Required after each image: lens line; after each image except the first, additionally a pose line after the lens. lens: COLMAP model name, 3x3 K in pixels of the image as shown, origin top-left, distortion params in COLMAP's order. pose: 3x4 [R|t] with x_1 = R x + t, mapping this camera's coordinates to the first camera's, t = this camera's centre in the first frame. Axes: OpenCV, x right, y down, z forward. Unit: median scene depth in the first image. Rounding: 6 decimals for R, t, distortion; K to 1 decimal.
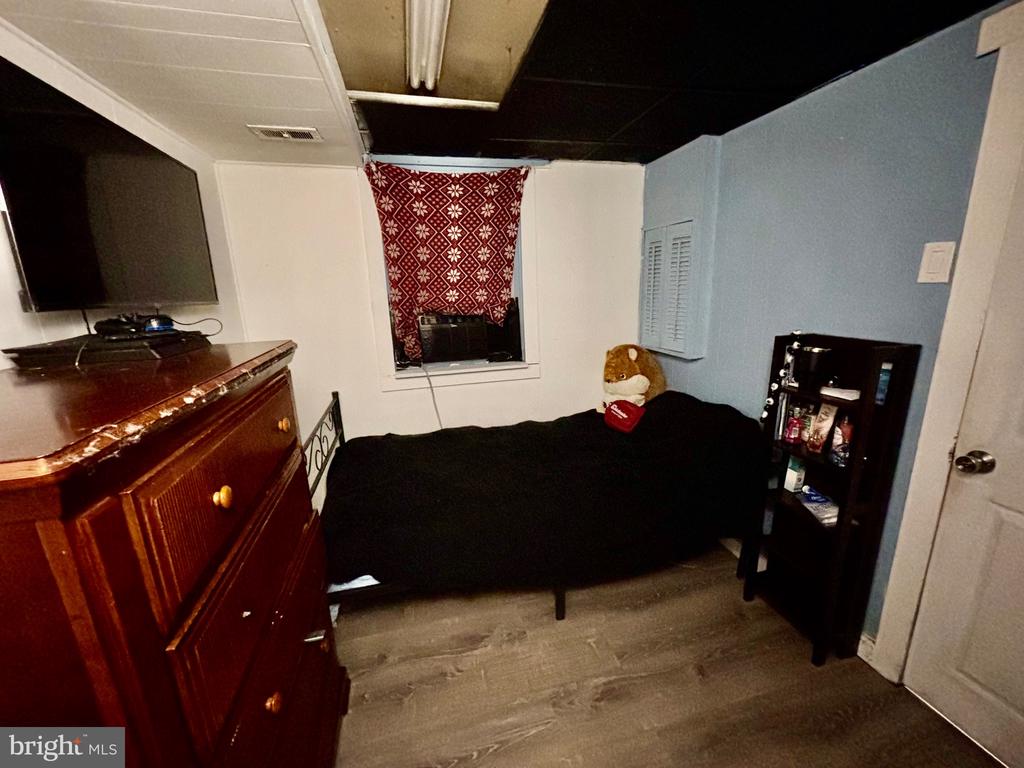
lens RADIAL K [[411.4, 0, 509.6], [0, 411.4, 383.6], [0, 0, 1]] dist [-0.001499, 0.000669]
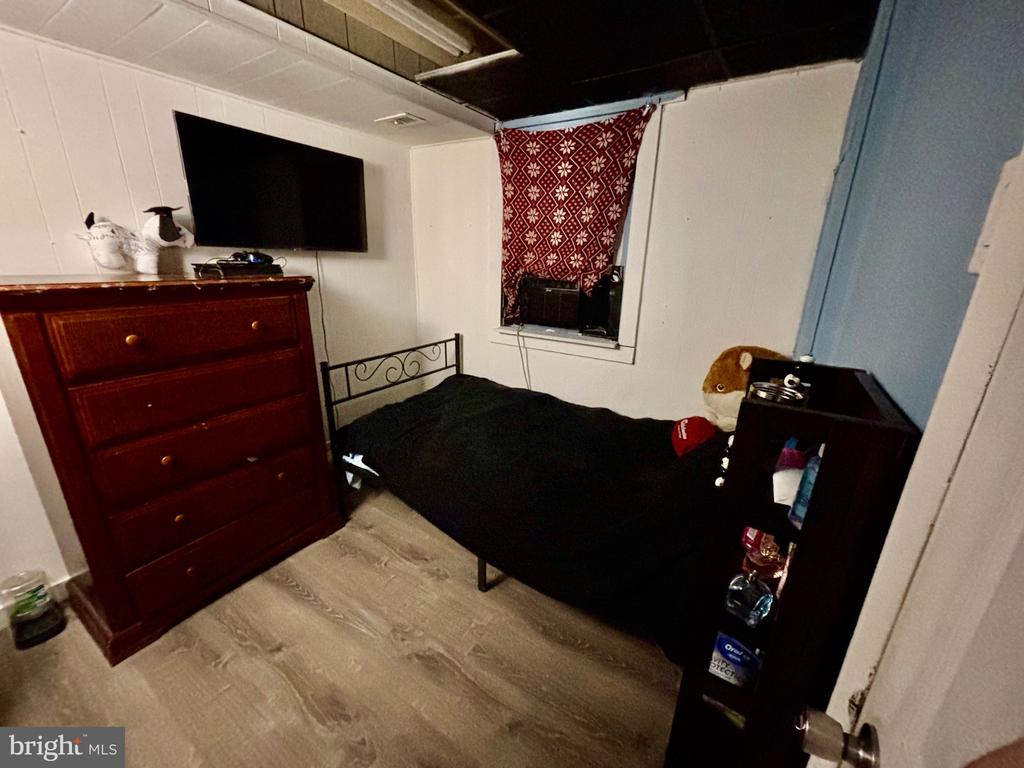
lens RADIAL K [[411.4, 0, 505.6], [0, 411.4, 381.6], [0, 0, 1]] dist [-0.001499, 0.000669]
pose [[0.679691, 0.262895, -0.684767, 0.562465], [-0.217132, 0.963836, 0.154512, -0.062509], [0.700624, 0.043664, 0.712193, 0.247258]]
